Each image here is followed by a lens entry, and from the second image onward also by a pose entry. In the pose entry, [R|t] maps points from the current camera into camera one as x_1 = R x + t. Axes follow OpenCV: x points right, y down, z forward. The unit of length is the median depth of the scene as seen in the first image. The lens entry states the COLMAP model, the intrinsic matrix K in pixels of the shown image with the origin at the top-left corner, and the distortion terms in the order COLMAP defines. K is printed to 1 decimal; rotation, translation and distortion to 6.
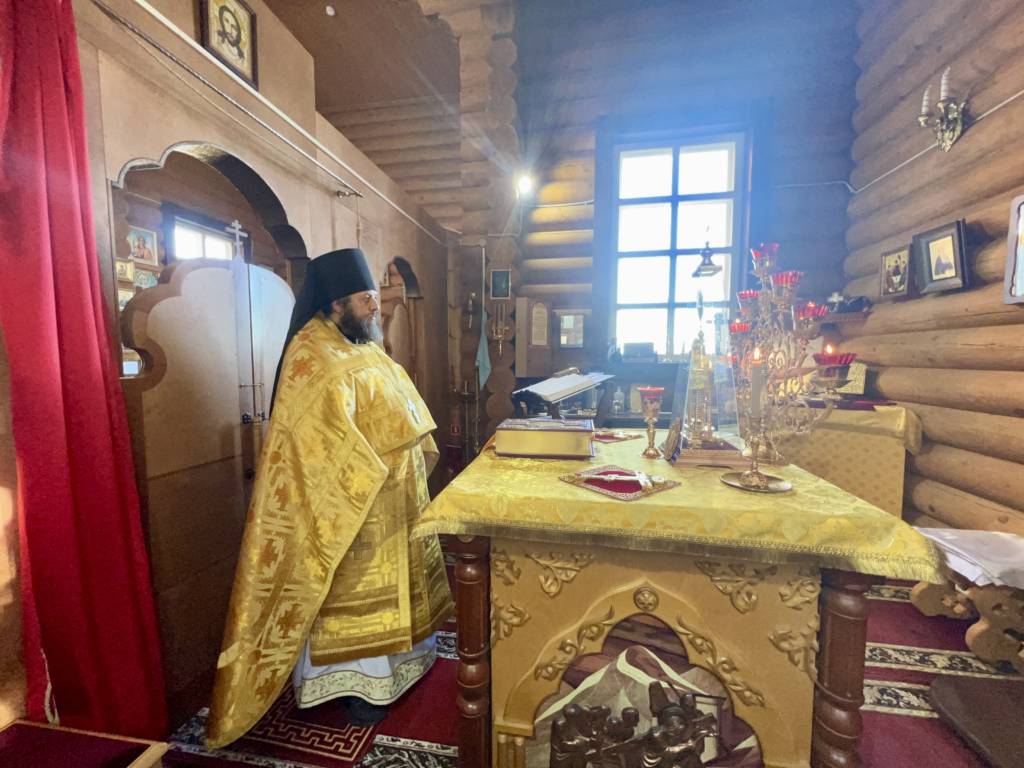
lens RADIAL K [[405.4, 0, 516.4], [0, 405.4, 384.5], [0, 0, 1]] dist [0.001626, -0.000135]
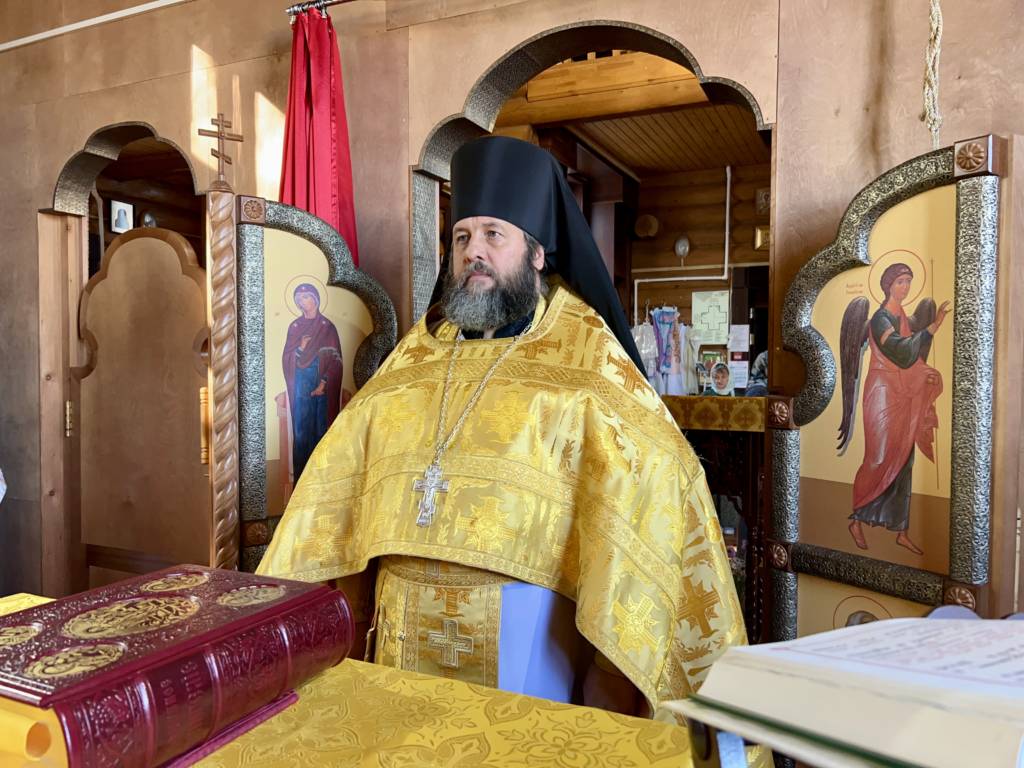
lens RADIAL K [[781.3, 0, 512.0], [0, 781.3, 391.8], [0, 0, 1]] dist [0.014362, -0.025383]
pose [[-0.270198, 0.035972, -0.962132, 0.344191], [-0.067495, 0.996136, 0.056198, -0.067762], [0.960436, 0.080124, -0.266726, 0.954389]]
